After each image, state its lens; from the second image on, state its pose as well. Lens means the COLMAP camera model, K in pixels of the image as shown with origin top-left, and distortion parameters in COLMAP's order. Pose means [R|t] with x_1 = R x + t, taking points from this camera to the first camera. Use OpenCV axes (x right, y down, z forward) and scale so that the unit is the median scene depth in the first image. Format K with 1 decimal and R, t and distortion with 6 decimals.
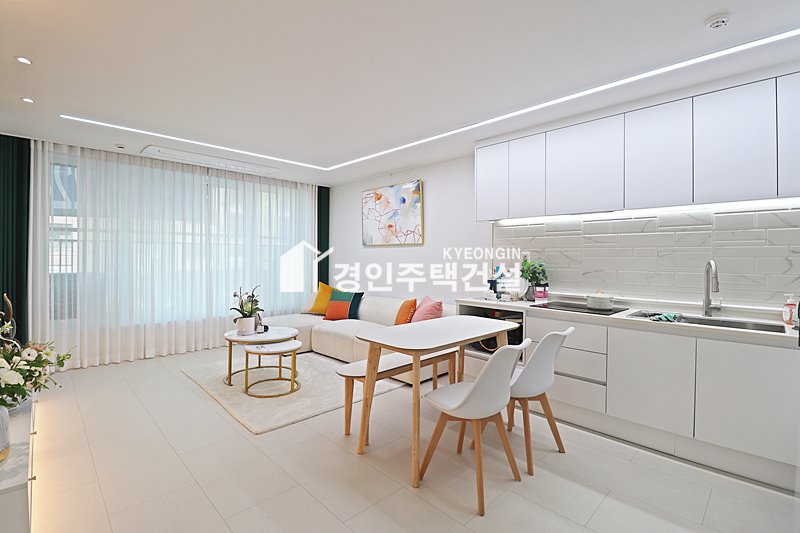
lens RADIAL K [[367.3, 0, 400.8], [0, 367.3, 259.8], [0, 0, 1]] dist [-0.002128, -0.010035]
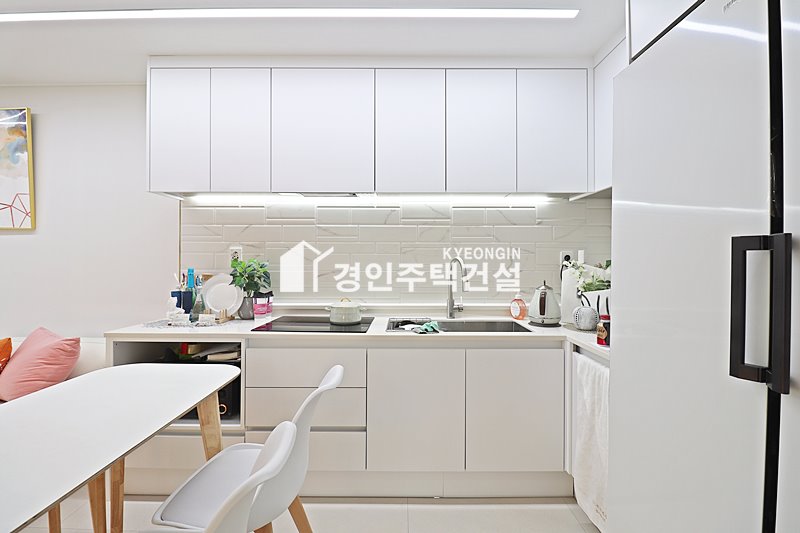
lens RADIAL K [[367.3, 0, 400.8], [0, 367.3, 259.8], [0, 0, 1]] dist [-0.002128, -0.010035]
pose [[0.692140, -0.001723, 0.721761, 0.070631], [0.006154, 0.999975, -0.003515, 0.008406], [-0.721737, 0.006875, 0.692133, 0.352151]]
